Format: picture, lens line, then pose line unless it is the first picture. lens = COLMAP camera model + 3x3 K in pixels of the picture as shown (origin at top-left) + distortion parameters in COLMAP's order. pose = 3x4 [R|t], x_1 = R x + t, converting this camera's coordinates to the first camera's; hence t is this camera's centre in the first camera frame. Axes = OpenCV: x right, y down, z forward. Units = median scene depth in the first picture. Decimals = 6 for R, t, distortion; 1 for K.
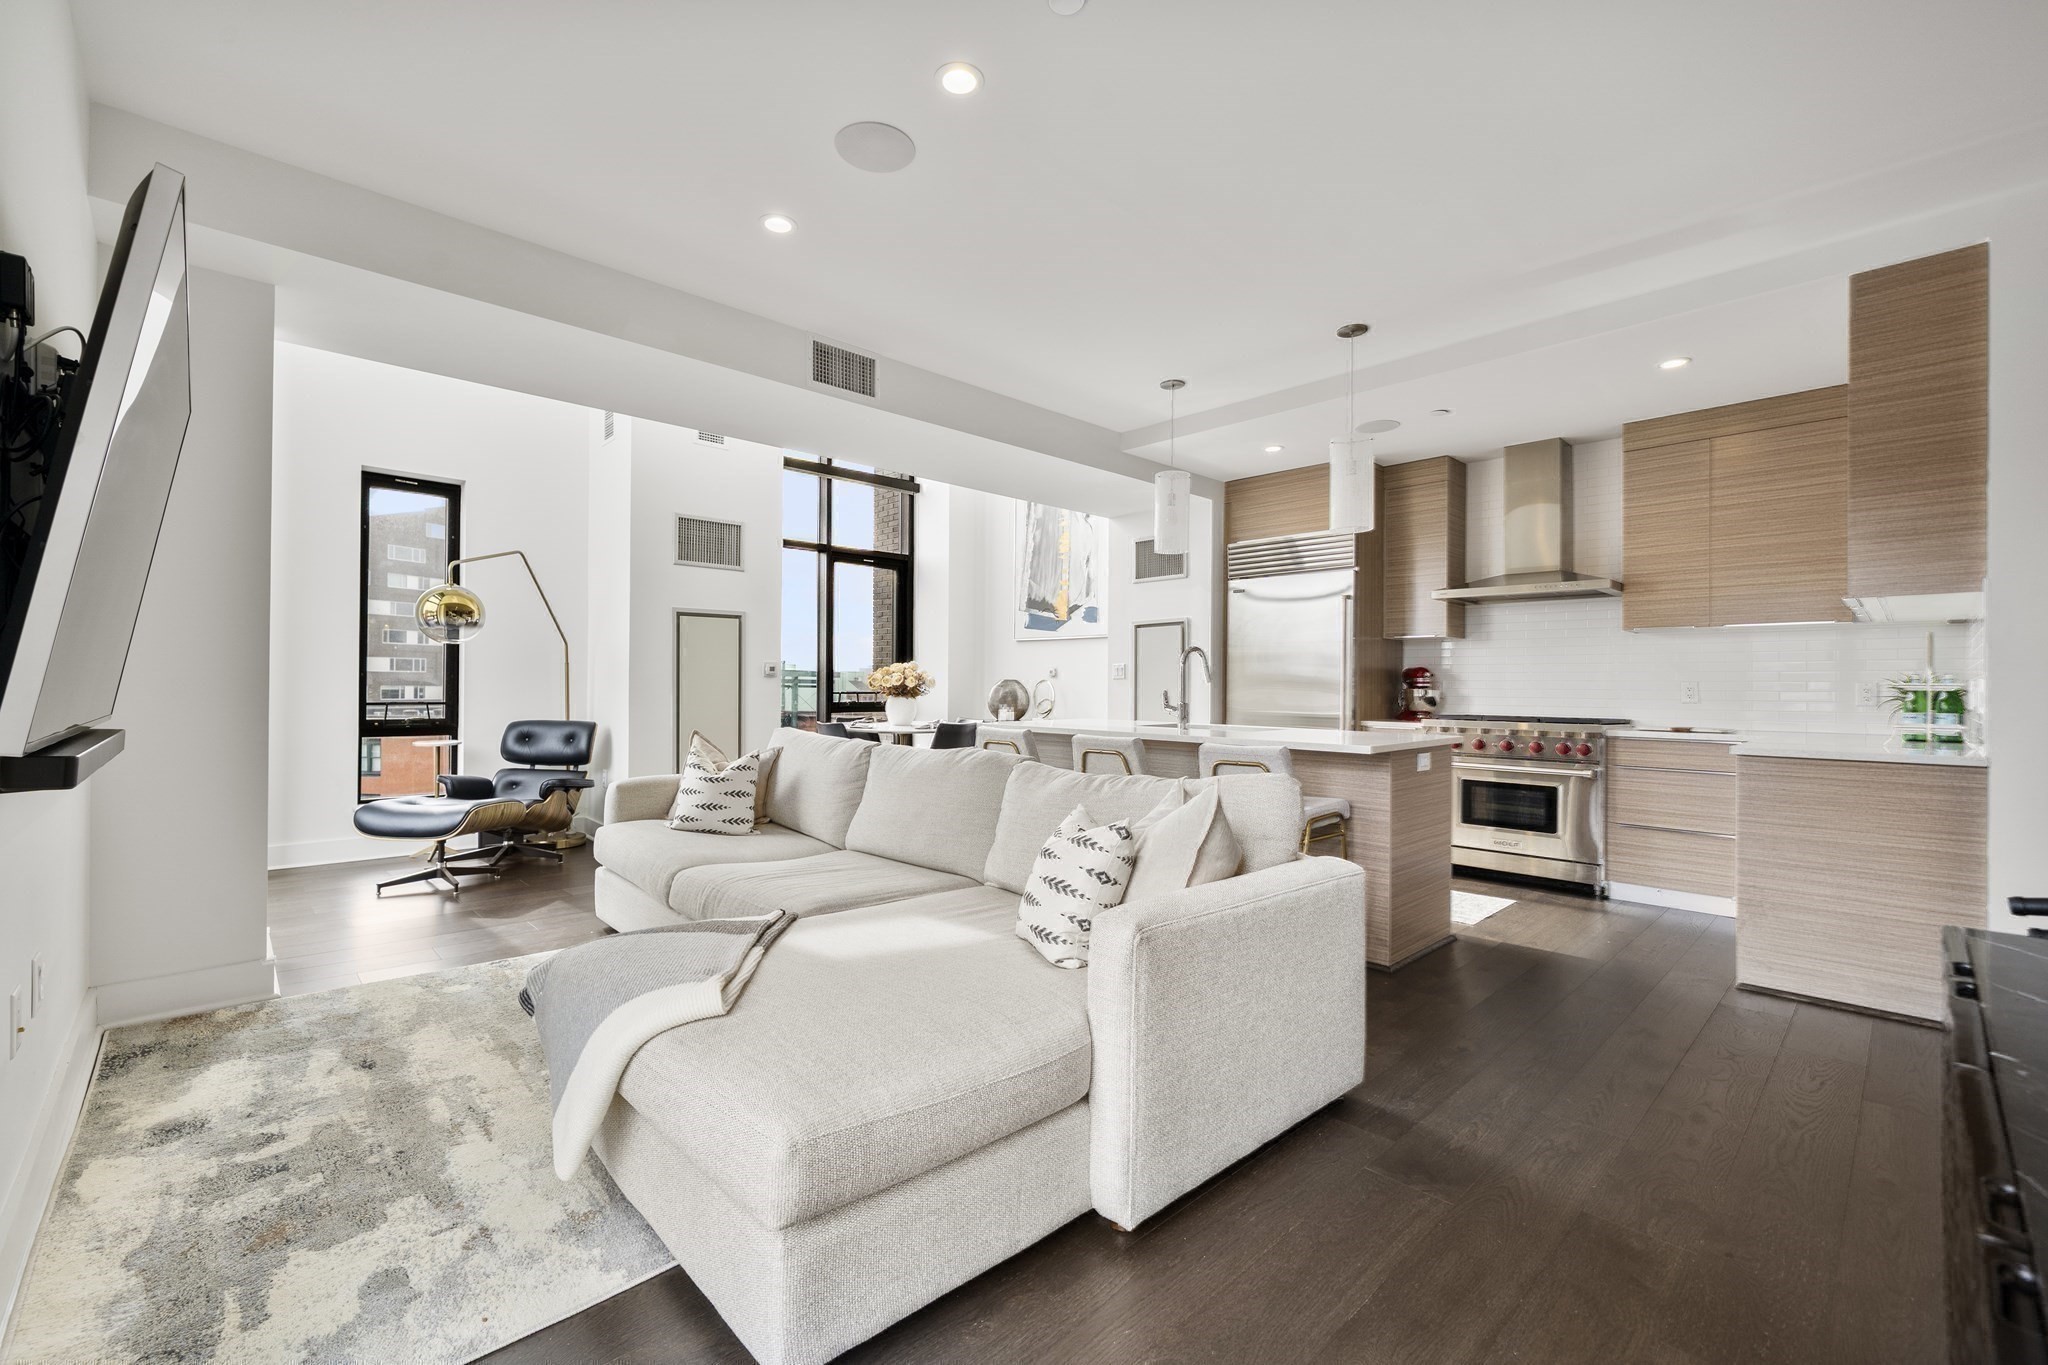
lens RADIAL K [[844.1, 0, 1013.2], [0, 844.1, 681.0], [0, 0, 1]] dist [0.001668, 0.000083]
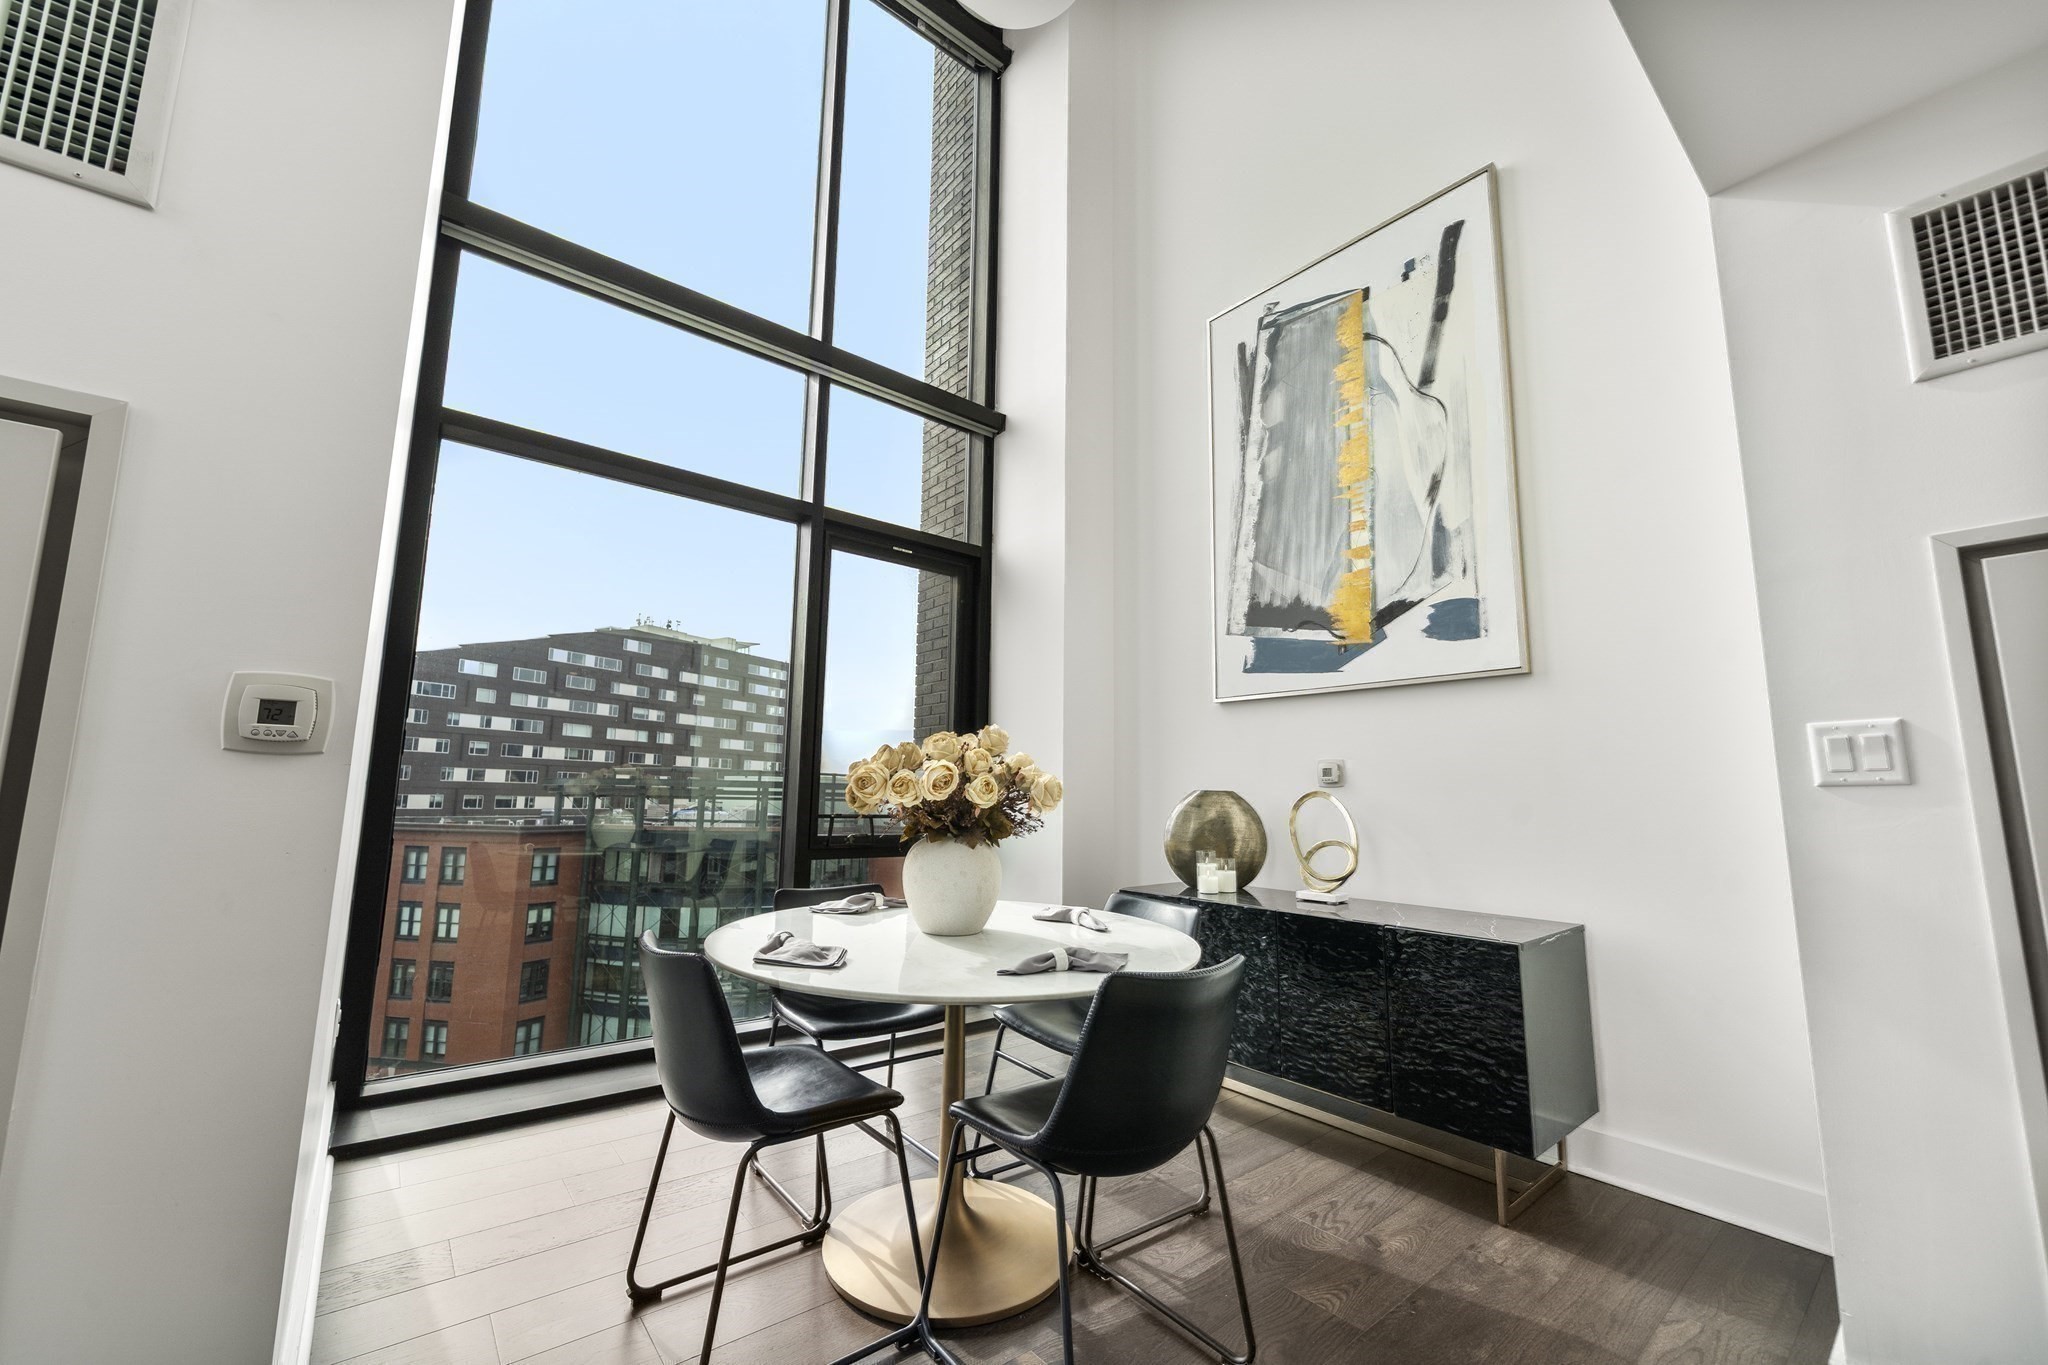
lens RADIAL K [[796.7, 0, 1013.0], [0, 796.7, 687.4], [0, 0, 1]] dist [0.003972, -0.000161]
pose [[0.996650, -0.001020, -0.081776, -0.074561], [-0.010115, 0.990707, -0.135634, 0.002502], [0.081155, 0.136007, 0.987378, 0.608485]]
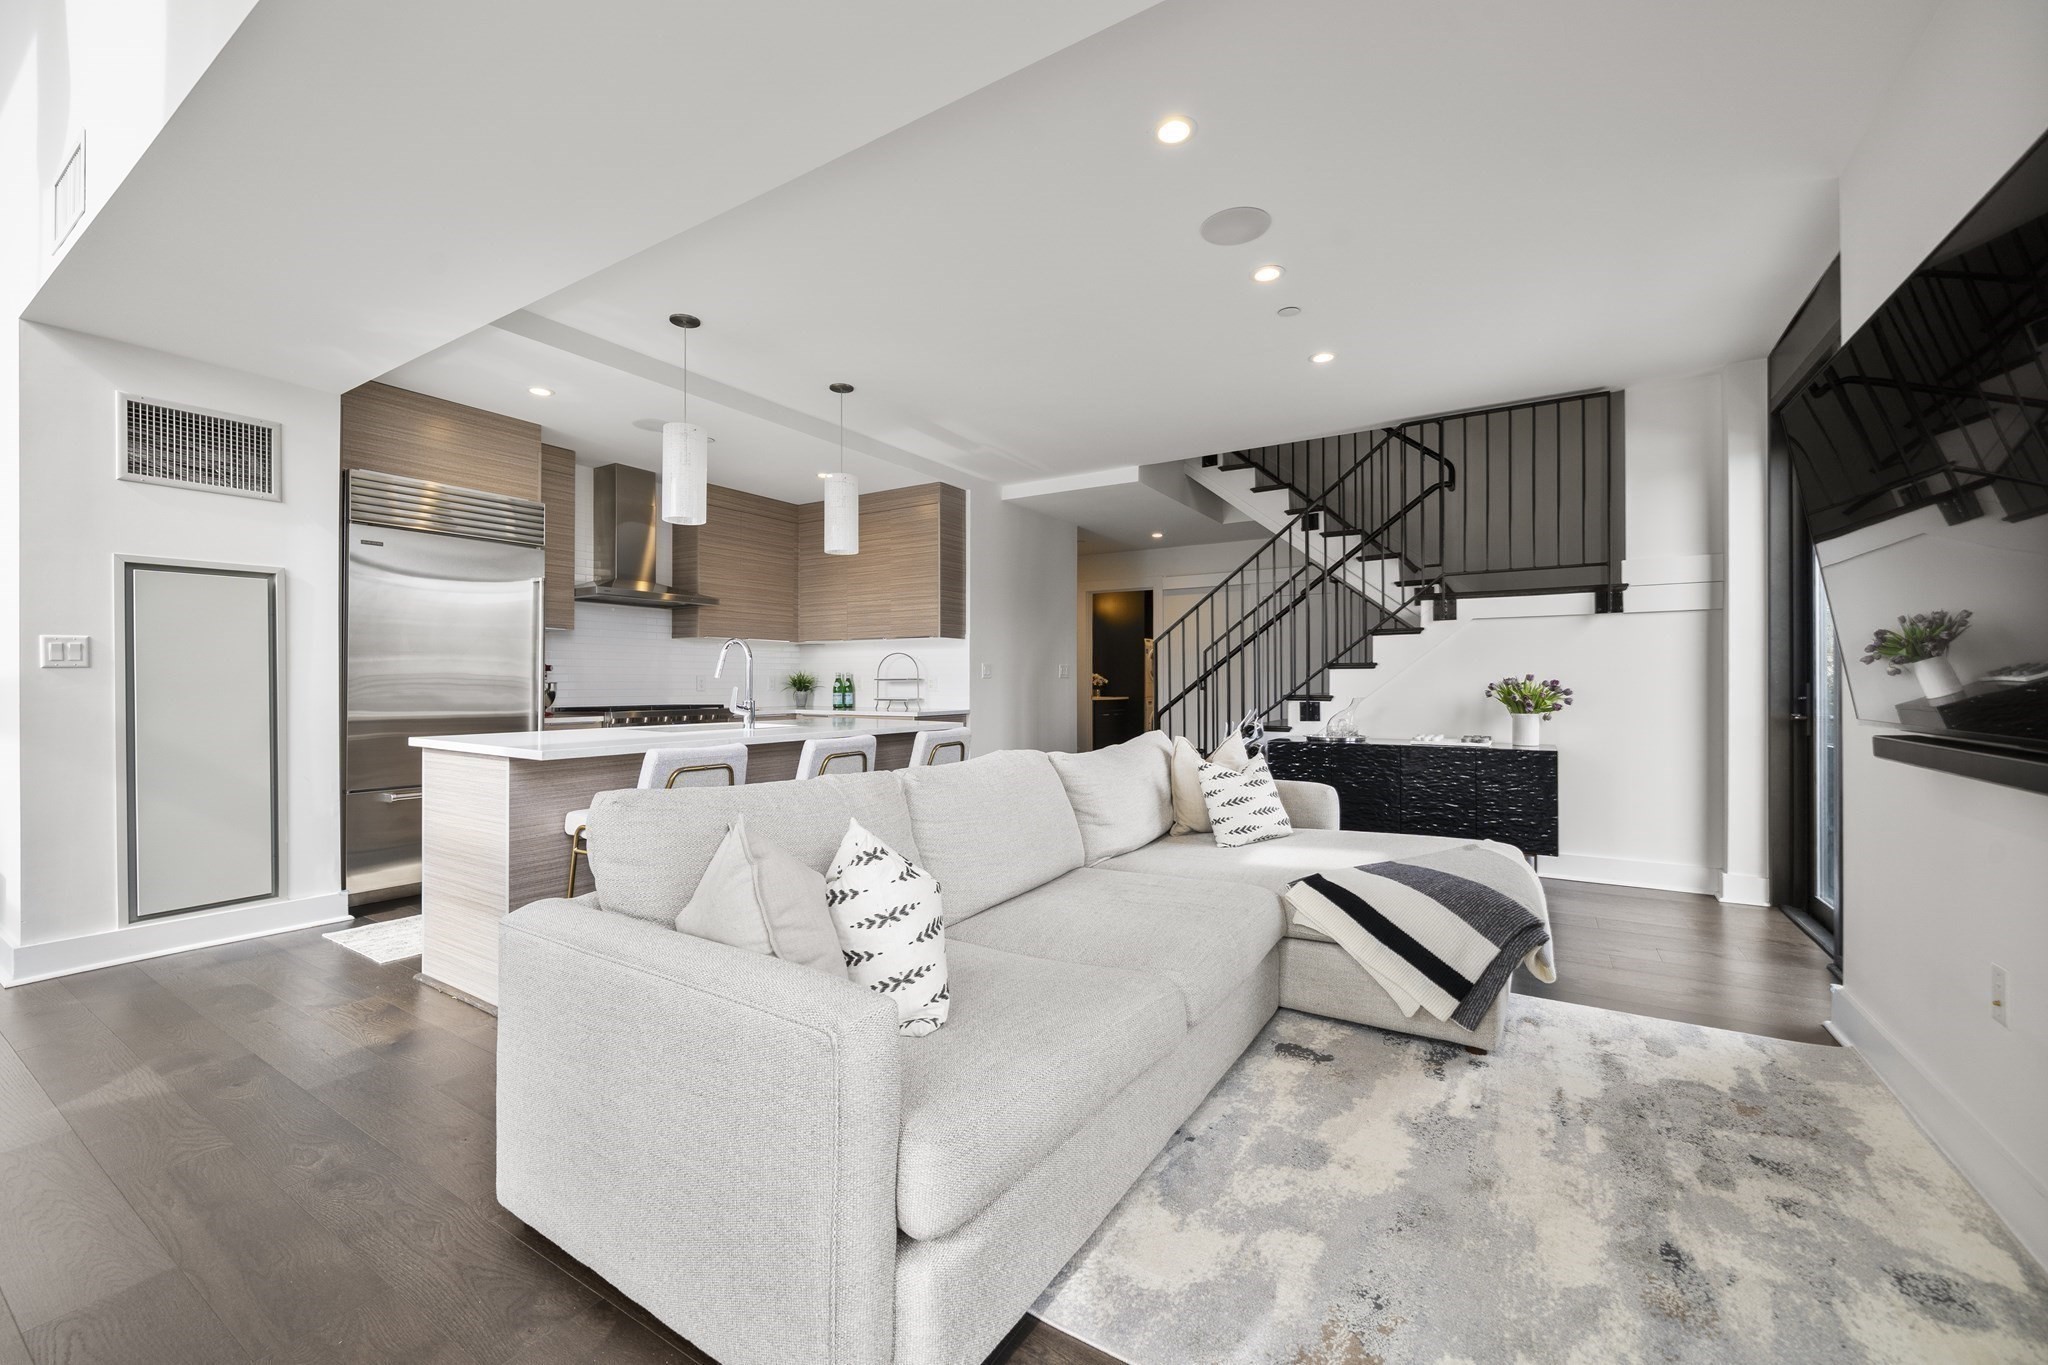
lens RADIAL K [[796.7, 0, 1010.8], [0, 796.7, 683.3], [0, 0, 1]] dist [0.003972, -0.000161]
pose [[-0.225334, -0.010212, 0.974228, -0.353445], [-0.008030, 0.999931, 0.008624, -0.001470], [-0.974248, -0.005880, -0.225401, 0.465089]]
